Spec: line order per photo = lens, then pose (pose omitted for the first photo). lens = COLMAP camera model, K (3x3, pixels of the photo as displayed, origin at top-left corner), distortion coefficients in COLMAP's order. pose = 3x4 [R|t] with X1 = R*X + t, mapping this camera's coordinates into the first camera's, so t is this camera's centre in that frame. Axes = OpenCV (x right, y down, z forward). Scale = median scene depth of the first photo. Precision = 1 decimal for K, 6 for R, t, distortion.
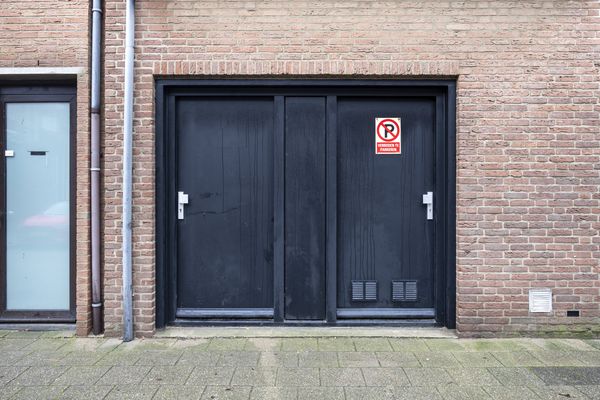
lens RADIAL K [[454.6, 0, 300.0], [0, 454.6, 199.1], [0, 0, 1]] dist [-0.000610, 0.000002]
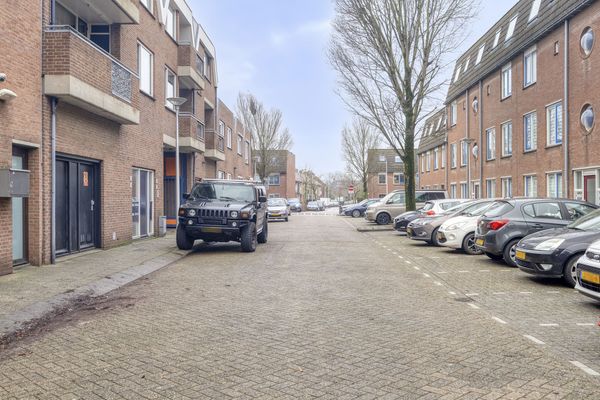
lens RADIAL K [[569.5, 0, 300.0], [0, 569.5, 199.6], [0, 0, 1]] dist [0.000599, 0.000000]
pose [[0.029565, -0.003461, 0.999557, -3.225771], [0.007798, 0.999964, 0.003232, -0.021956], [-0.999532, 0.007699, 0.029591, -0.361375]]
